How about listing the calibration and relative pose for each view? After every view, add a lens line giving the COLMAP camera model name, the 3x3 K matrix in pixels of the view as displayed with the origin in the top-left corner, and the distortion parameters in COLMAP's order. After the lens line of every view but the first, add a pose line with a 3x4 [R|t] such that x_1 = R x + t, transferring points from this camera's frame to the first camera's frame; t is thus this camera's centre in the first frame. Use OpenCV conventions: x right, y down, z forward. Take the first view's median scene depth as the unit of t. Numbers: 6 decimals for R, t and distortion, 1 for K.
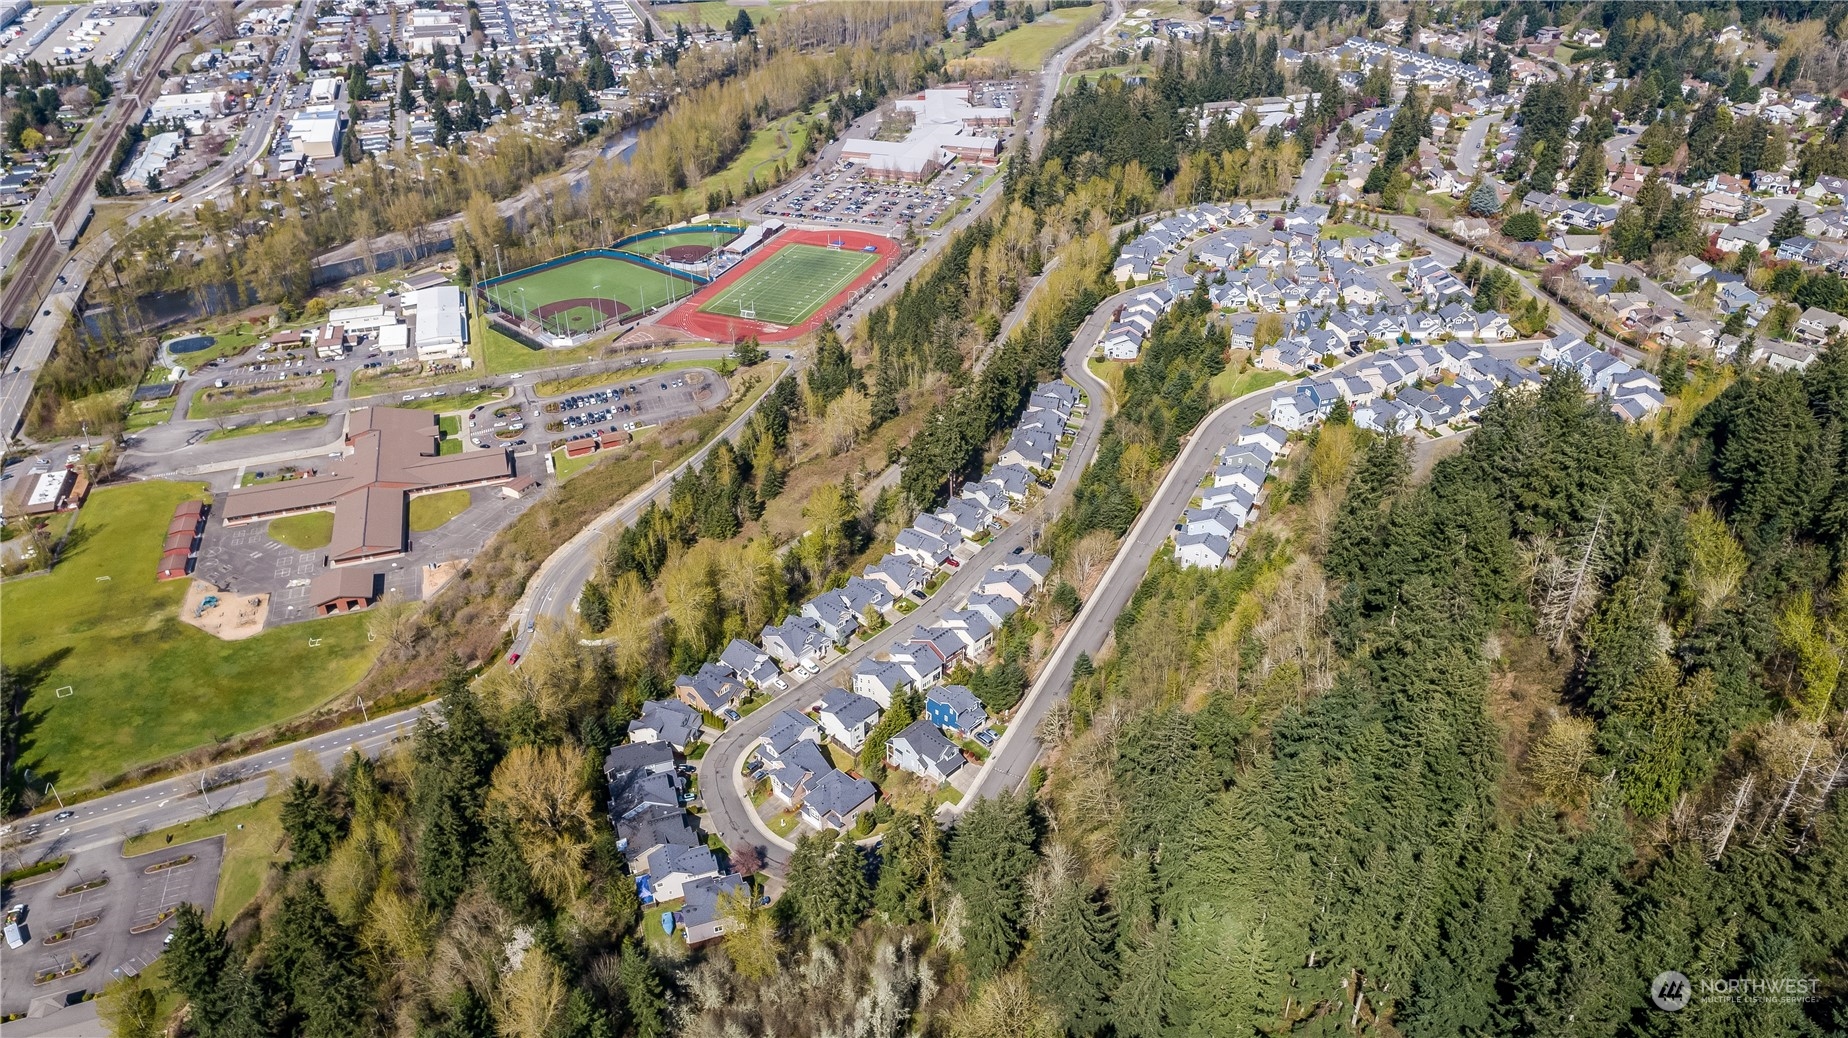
lens RADIAL K [[1268.3, 0, 928.0], [0, 1268.3, 515.1], [0, 0, 1]] dist [-0.015188, 0.010863]
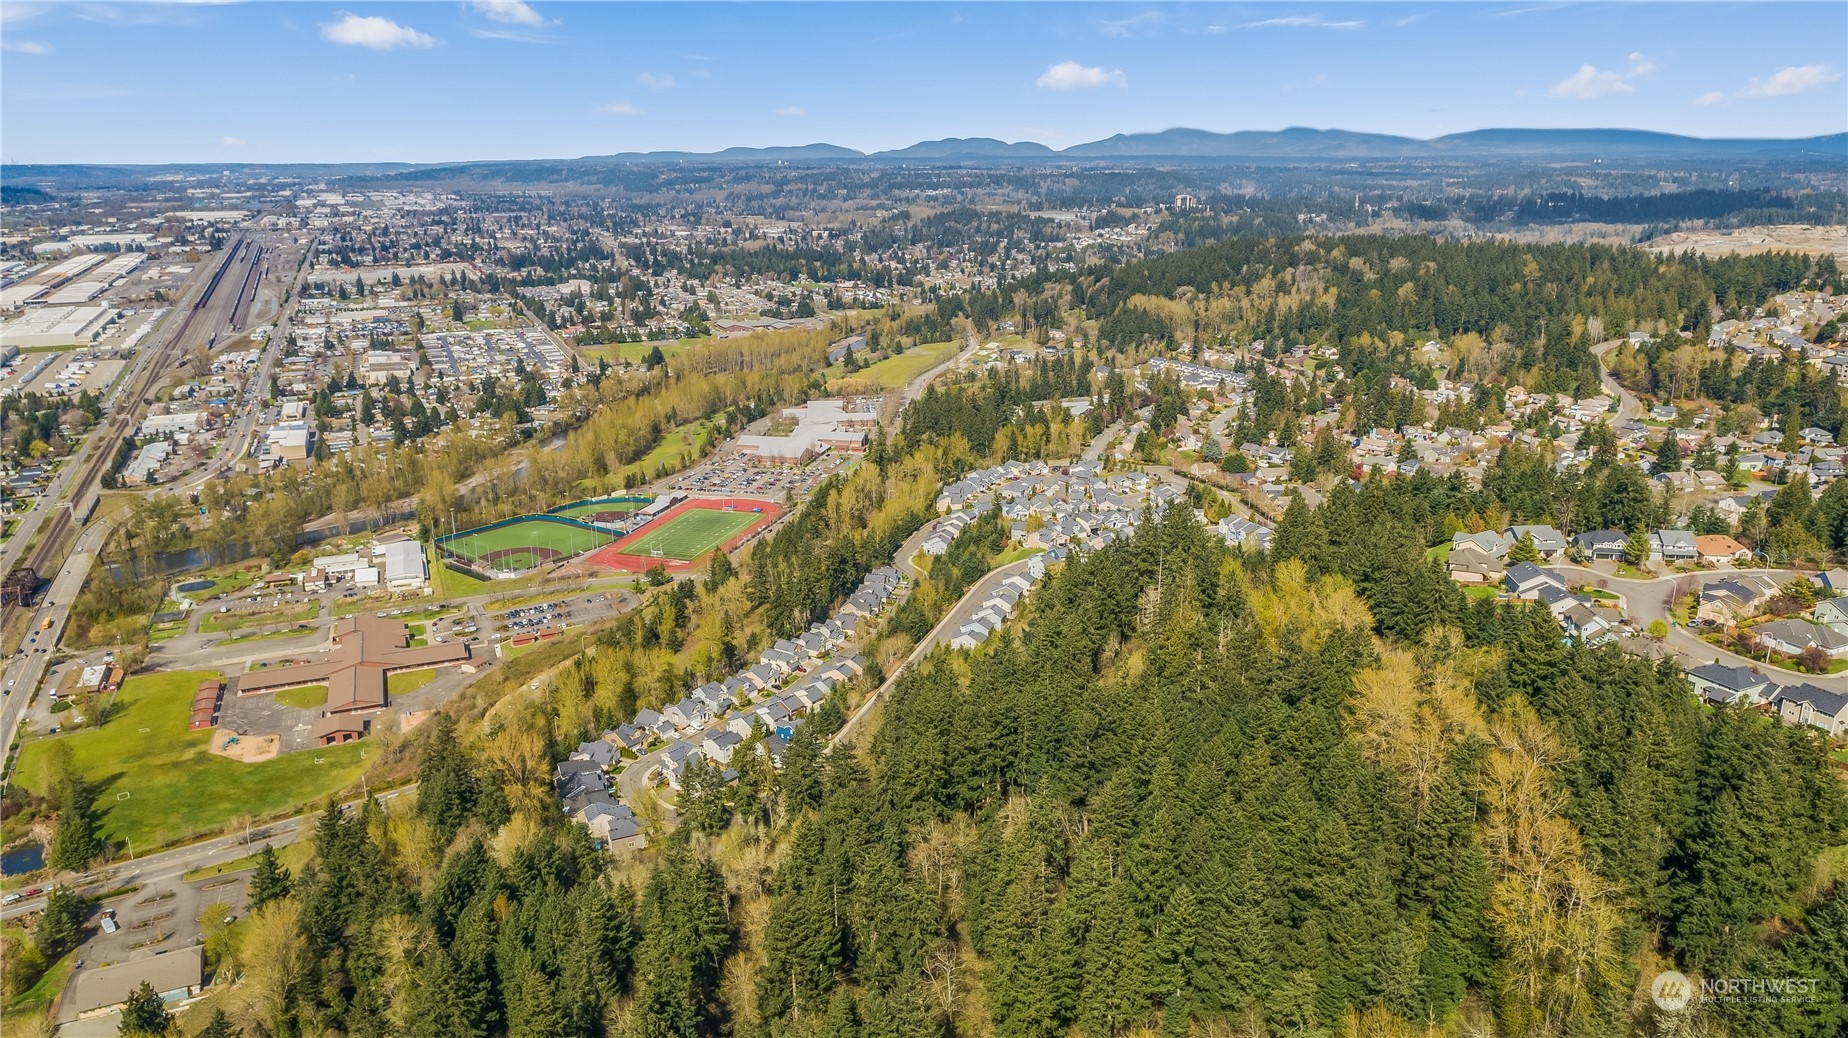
lens RADIAL K [[1268.3, 0, 928.0], [0, 1268.3, 515.1], [0, 0, 1]] dist [-0.015188, 0.010863]
pose [[0.997114, -0.021193, 0.072900, 0.035865], [0.039435, 0.965120, -0.258819, 0.143766], [-0.064872, 0.260947, 0.963171, -0.242952]]
